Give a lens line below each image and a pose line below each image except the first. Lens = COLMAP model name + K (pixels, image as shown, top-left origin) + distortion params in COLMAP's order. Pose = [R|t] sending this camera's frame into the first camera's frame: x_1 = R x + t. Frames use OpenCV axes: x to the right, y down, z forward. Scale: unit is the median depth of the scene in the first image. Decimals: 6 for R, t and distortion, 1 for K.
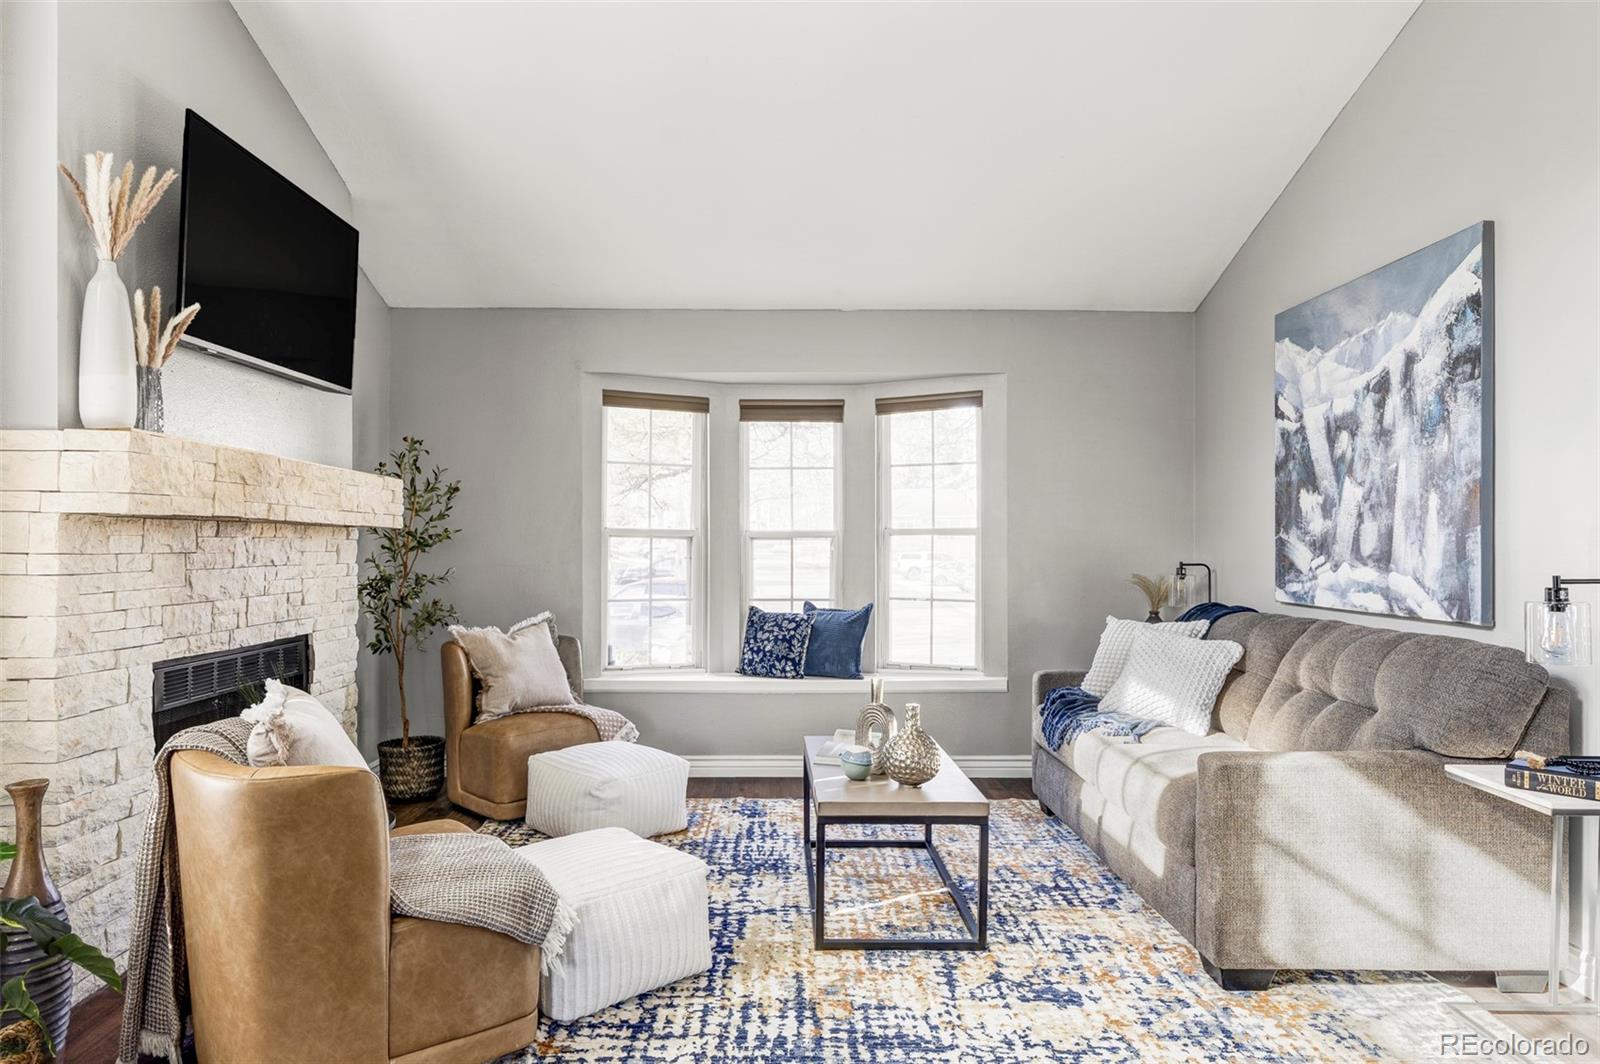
lens RADIAL K [[989.4, 0, 800.0], [0, 989.4, 532.0], [0, 0, 1]] dist [-0.001450, -0.000272]
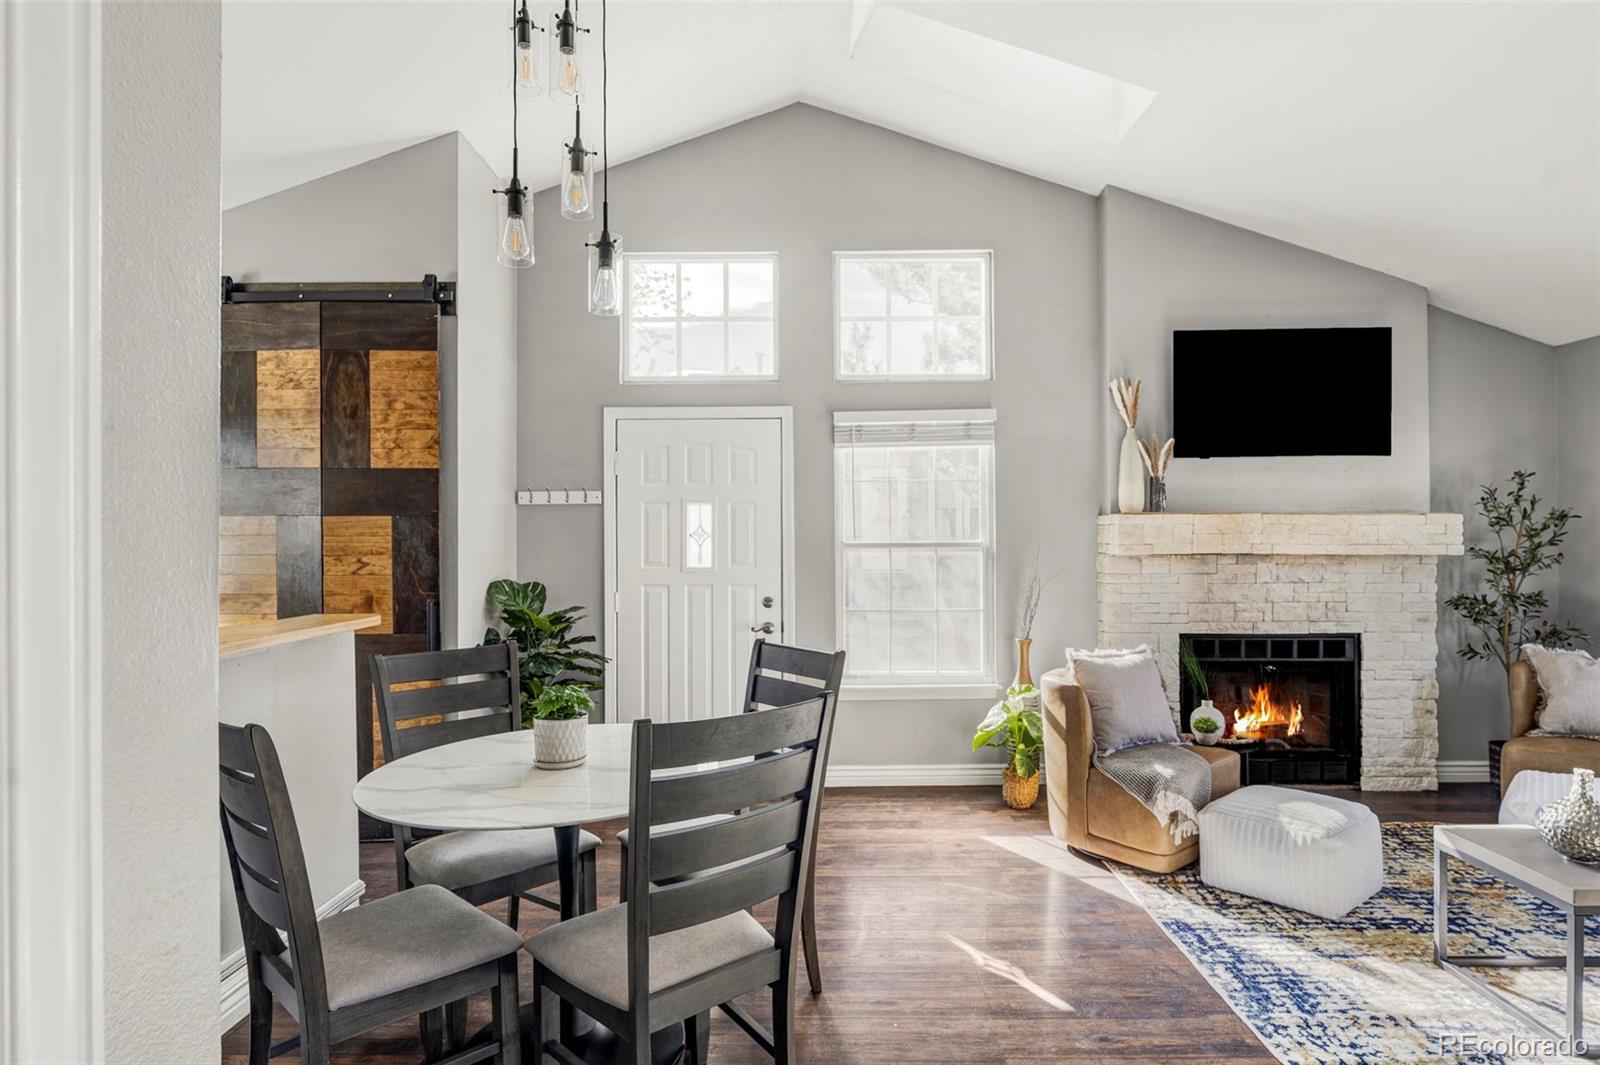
lens RADIAL K [[873.5, 0, 800.0], [0, 873.5, 532.5], [0, 0, 1]] dist [-0.001458, 0.000165]
pose [[-0.004010, 0.001485, -0.999991, 1.110893], [0.015648, 0.999877, 0.001422, -0.078419], [0.999870, -0.015642, -0.004032, 0.342502]]
